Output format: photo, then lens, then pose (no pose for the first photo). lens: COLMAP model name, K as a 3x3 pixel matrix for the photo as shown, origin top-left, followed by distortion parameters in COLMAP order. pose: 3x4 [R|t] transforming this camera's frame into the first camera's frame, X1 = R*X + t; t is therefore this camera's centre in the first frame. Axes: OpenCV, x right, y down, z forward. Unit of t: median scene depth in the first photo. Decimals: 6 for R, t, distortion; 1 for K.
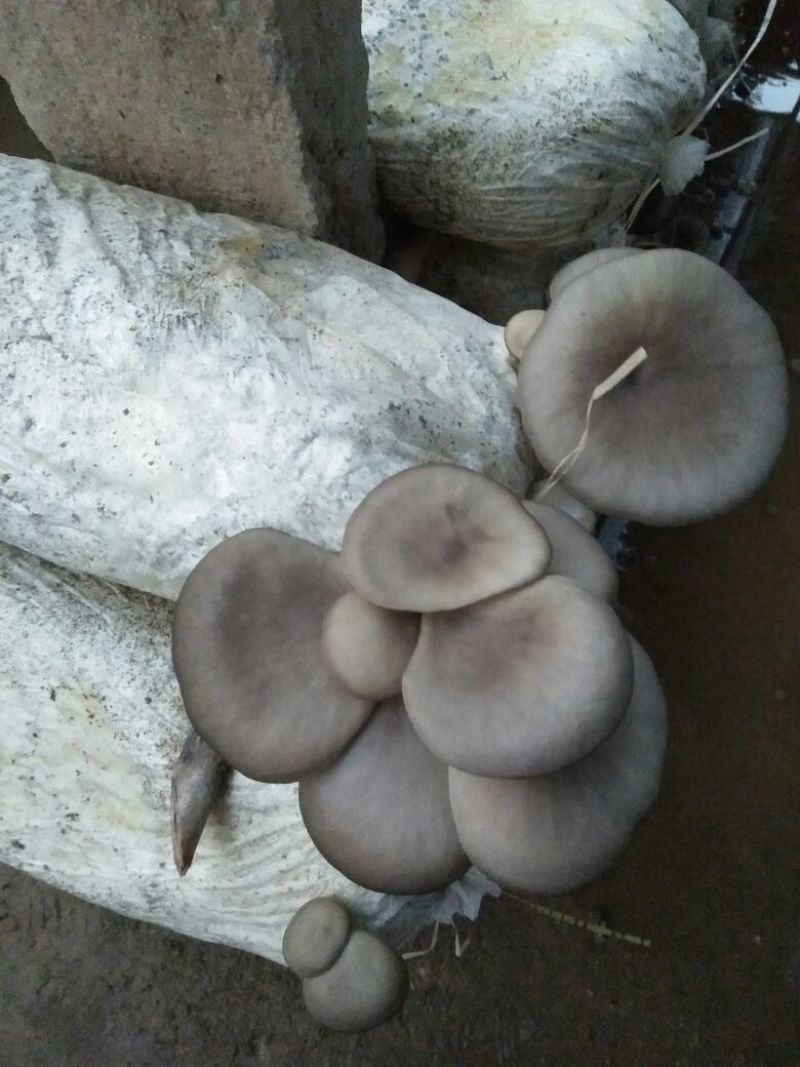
lens RADIAL K [[421.9, 0, 364.9], [0, 421.9, 533.5], [0, 0, 1]] dist [-0.000249, -0.000238]
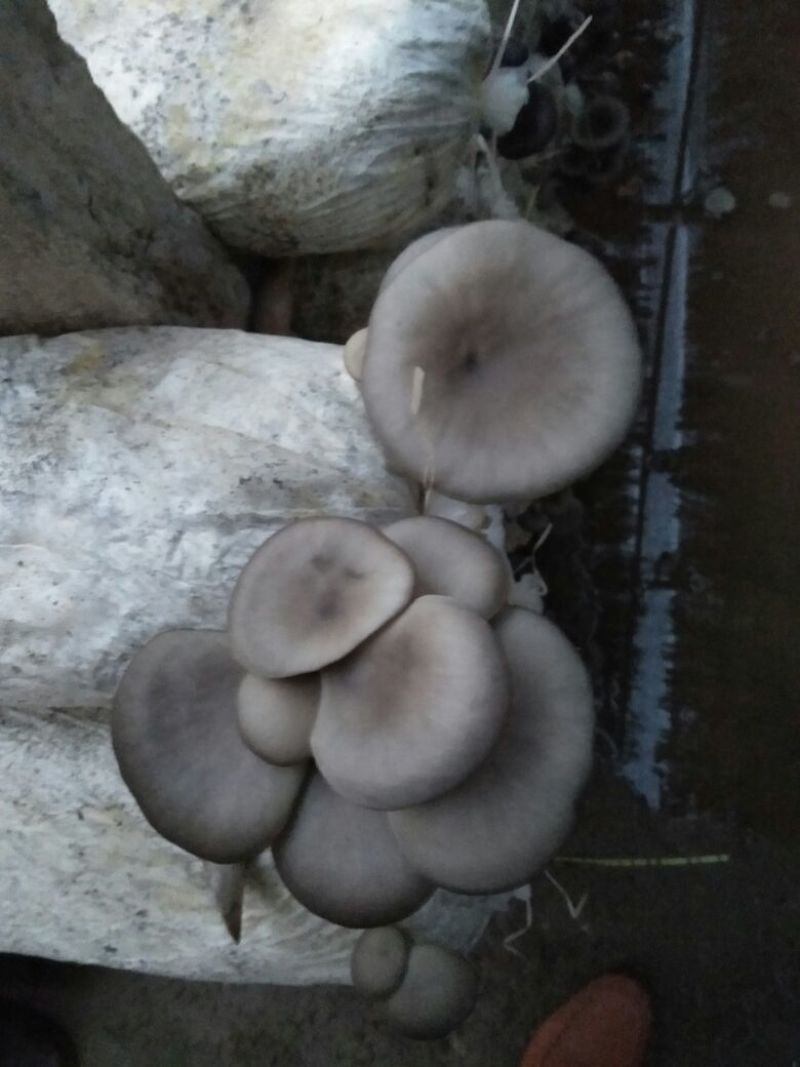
lens RADIAL K [[437.5, 0, 435.1], [0, 437.5, 503.4], [0, 0, 1]] dist [0.007849, -0.004508]
pose [[0.943509, -0.327585, -0.049795, 0.437664], [0.328614, 0.944362, 0.013895, -0.086117], [0.042472, -0.029473, 0.998663, -0.047088]]
